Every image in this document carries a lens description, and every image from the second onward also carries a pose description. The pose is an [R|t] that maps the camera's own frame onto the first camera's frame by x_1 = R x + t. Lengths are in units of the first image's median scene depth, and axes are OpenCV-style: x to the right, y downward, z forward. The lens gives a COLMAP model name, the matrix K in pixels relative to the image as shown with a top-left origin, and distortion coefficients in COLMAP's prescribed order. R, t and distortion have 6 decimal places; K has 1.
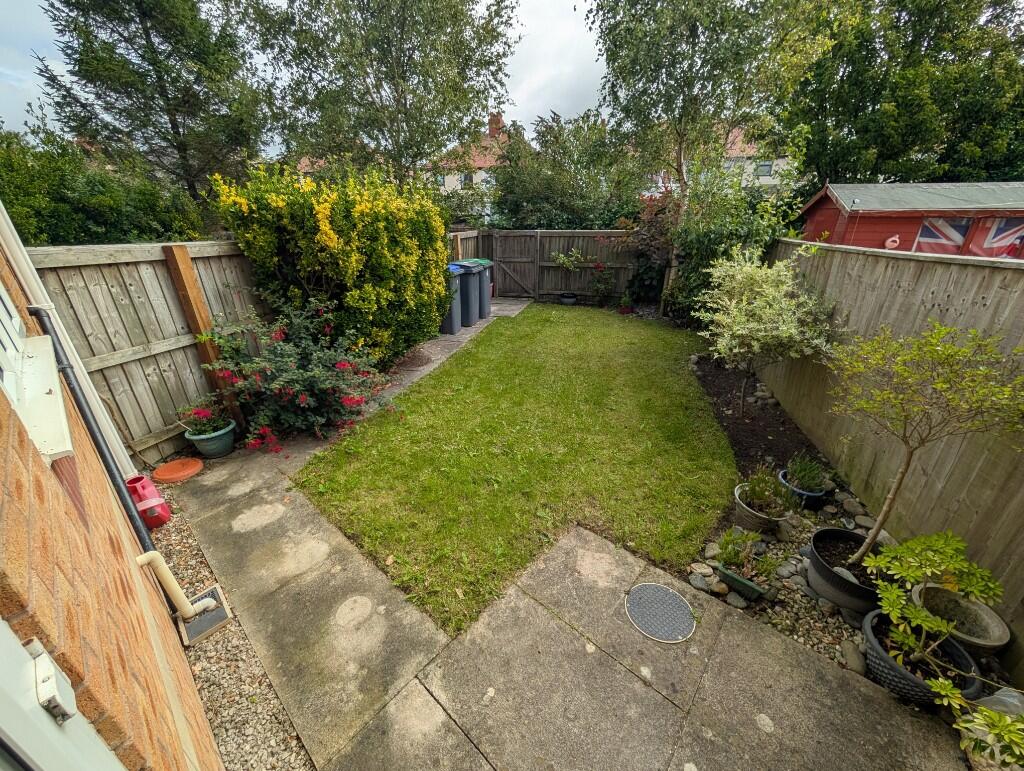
lens RADIAL K [[388.2, 0, 515.6], [0, 388.2, 388.2], [0, 0, 1]] dist [-0.000254, -0.000059]
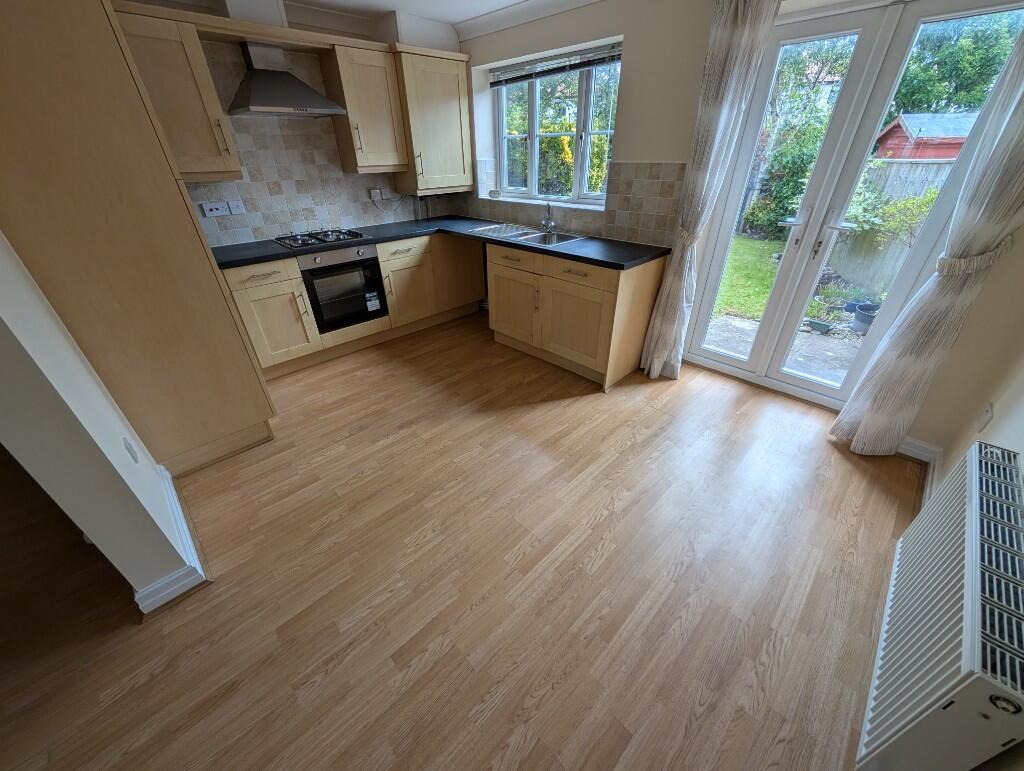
lens RADIAL K [[388.2, 0, 515.6], [0, 388.2, 388.2], [0, 0, 1]] dist [-0.000254, -0.000059]
pose [[0.997292, 0.034226, -0.065097, -0.564932], [-0.025499, 0.991126, 0.130455, 0.380462], [0.068984, -0.128441, 0.989315, -0.769235]]
